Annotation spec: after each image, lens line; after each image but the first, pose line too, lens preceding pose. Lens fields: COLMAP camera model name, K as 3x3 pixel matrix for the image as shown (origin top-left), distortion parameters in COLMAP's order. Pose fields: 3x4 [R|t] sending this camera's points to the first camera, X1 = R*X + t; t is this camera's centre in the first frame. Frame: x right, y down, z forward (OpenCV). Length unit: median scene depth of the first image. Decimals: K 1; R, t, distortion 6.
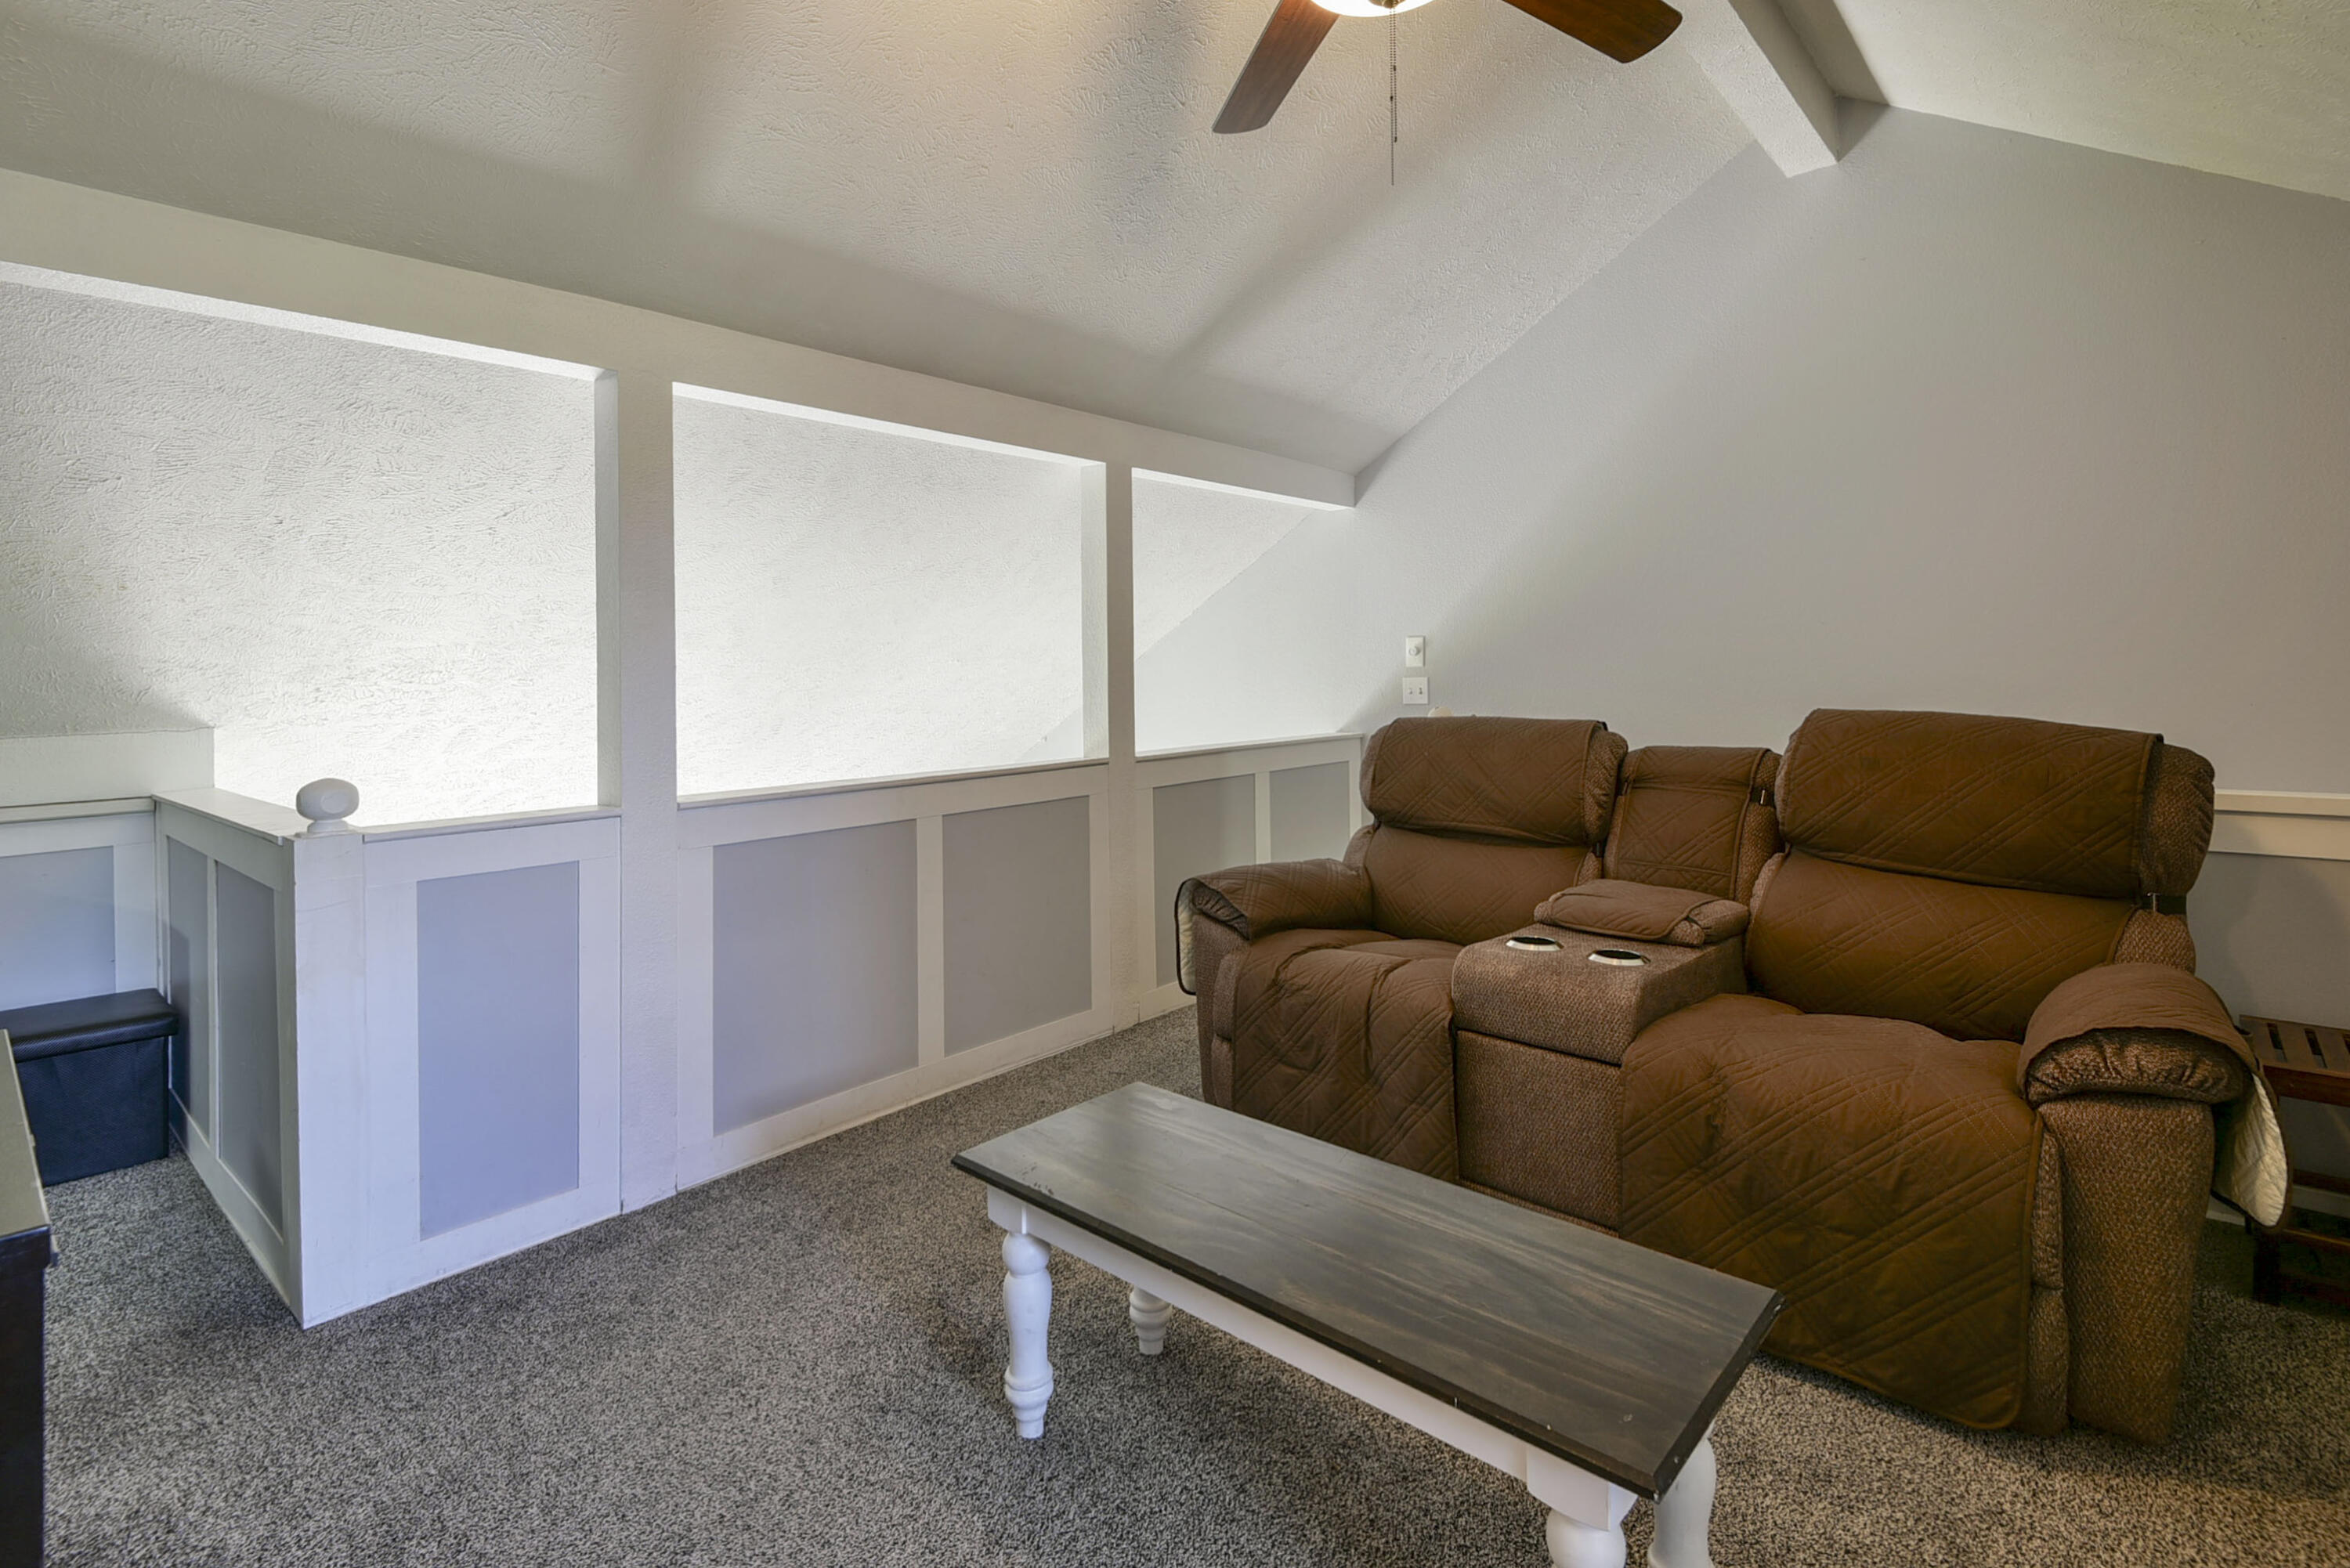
lens RADIAL K [[1113.0, 0, 1174.6], [0, 1113.0, 716.9], [0, 0, 1]] dist [0.001538, -0.000151]
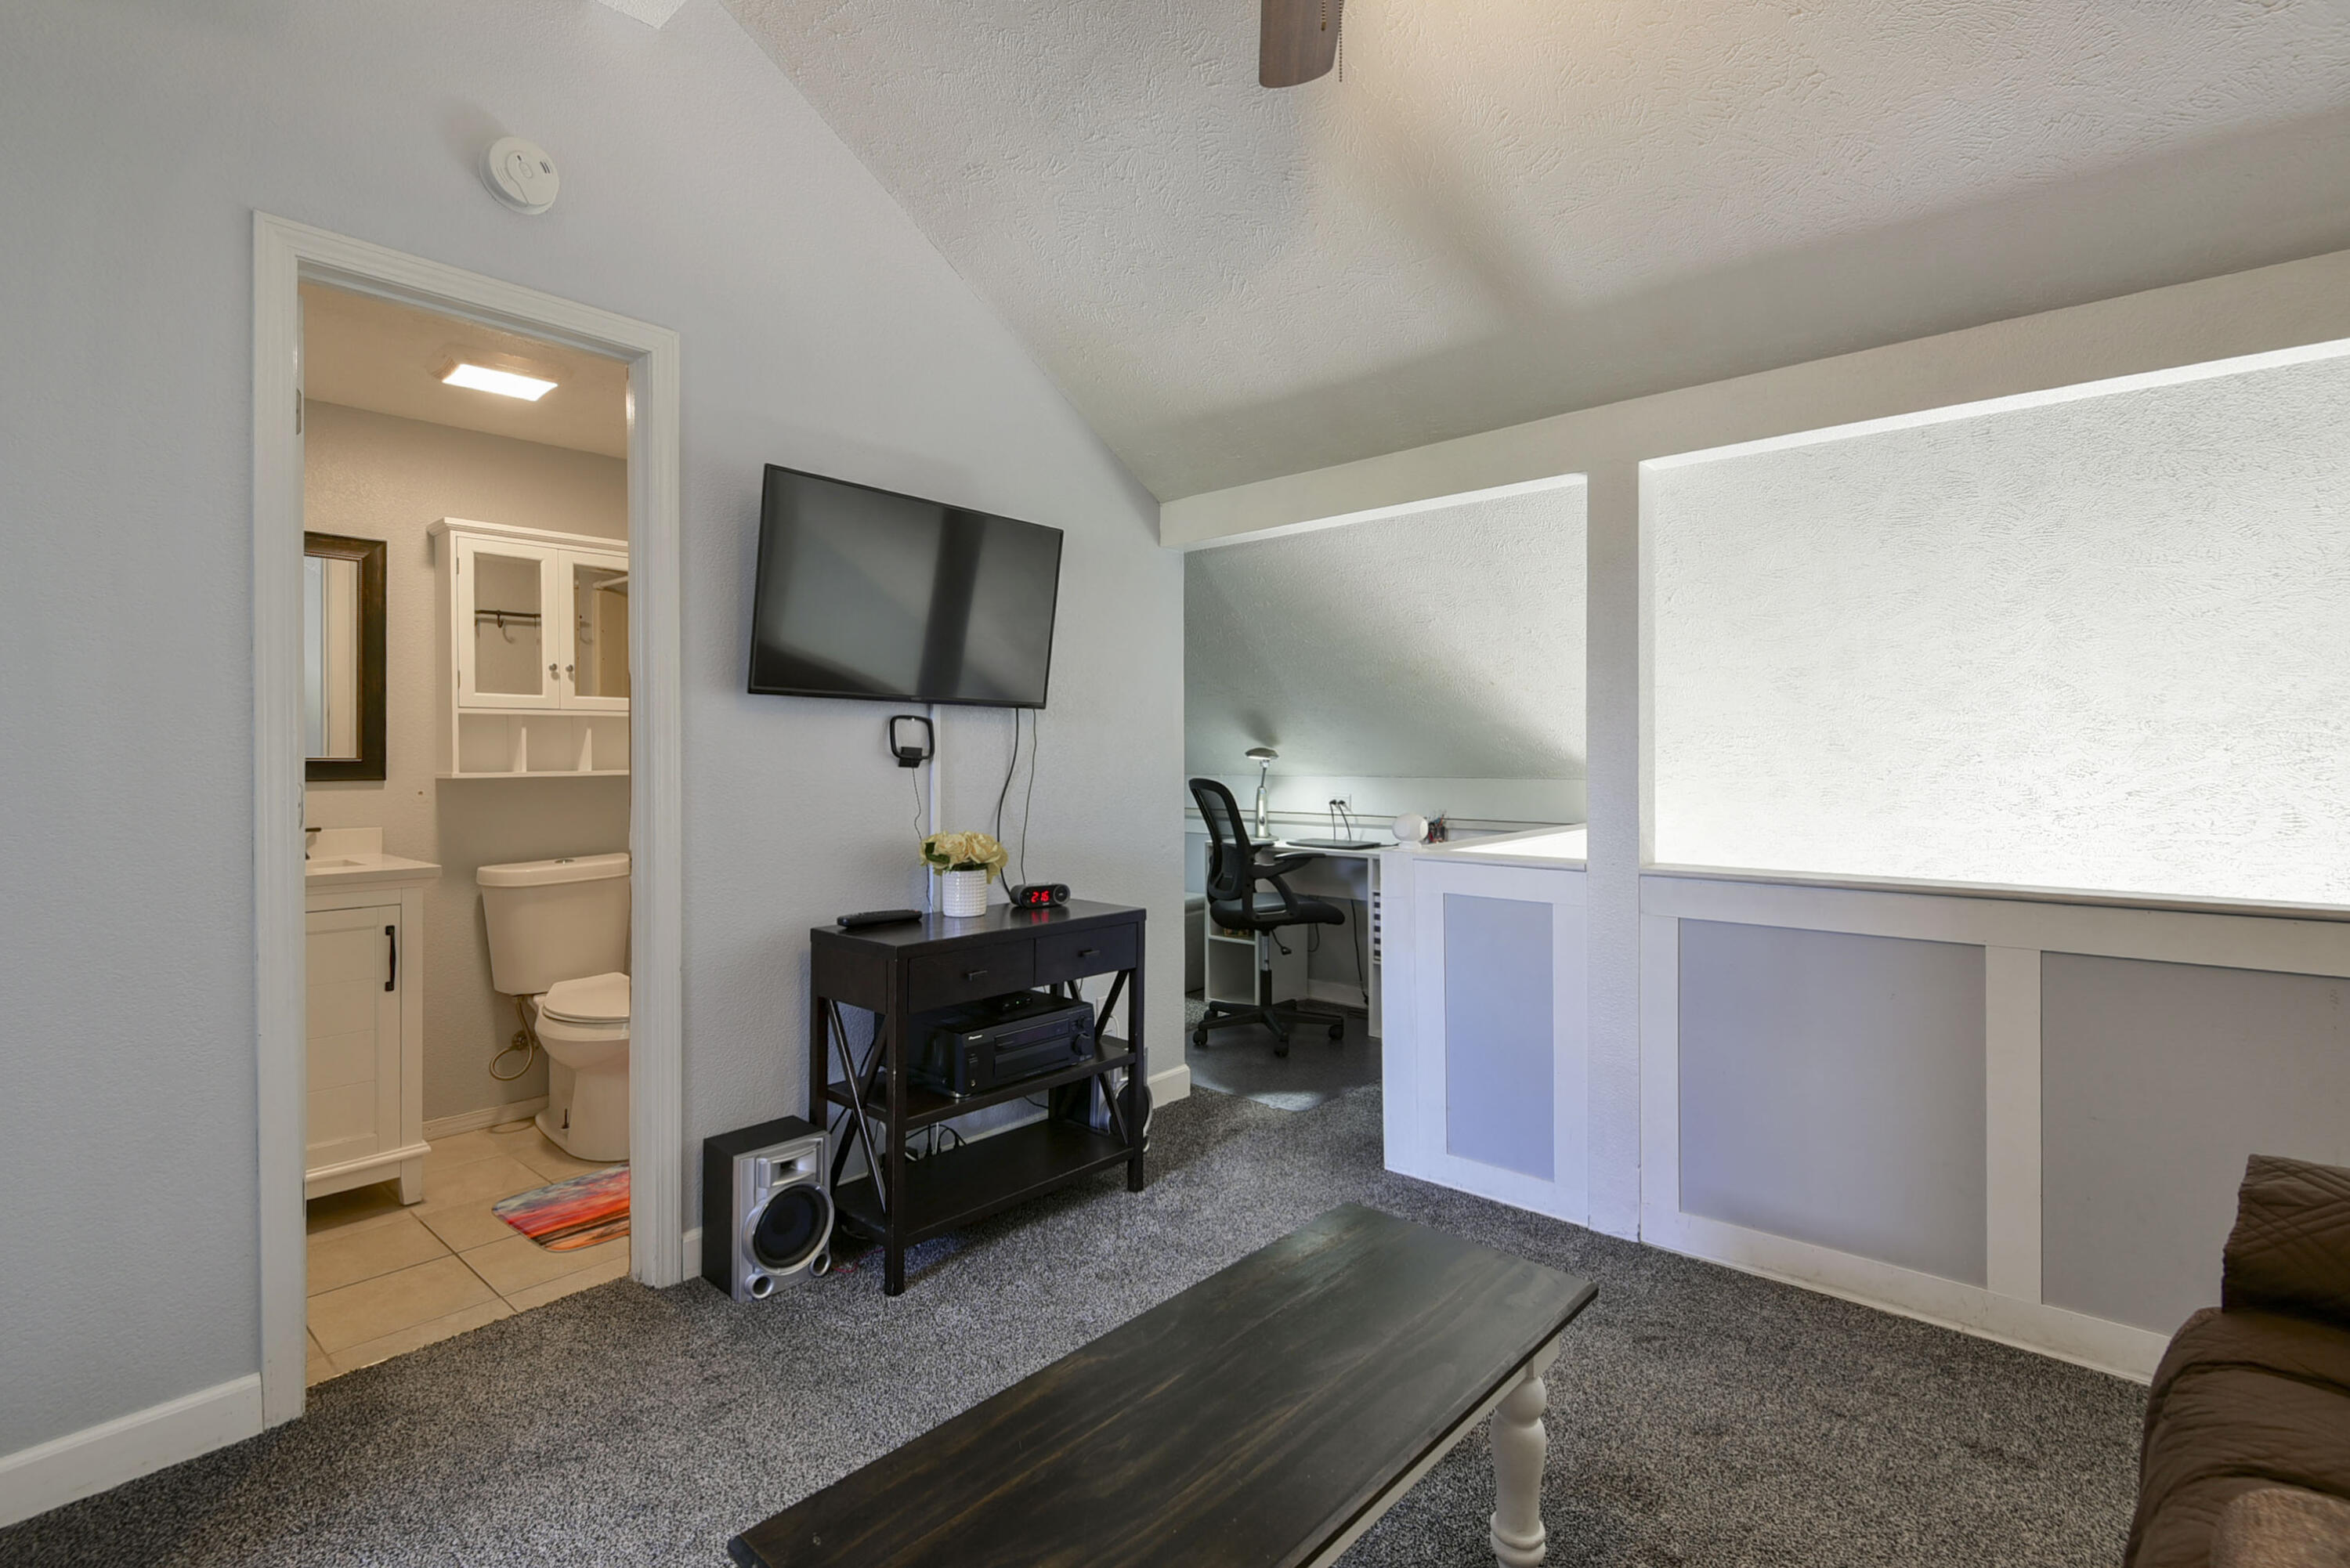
lens RADIAL K [[1067.8, 0, 1171.6], [0, 1067.8, 782.7], [0, 0, 1]] dist [0.000380, -0.000408]
pose [[-0.002298, 0.039343, -0.999223, 0.553273], [-0.040072, 0.998420, 0.039403, -0.022427], [0.999194, 0.040132, -0.000717, 0.571137]]
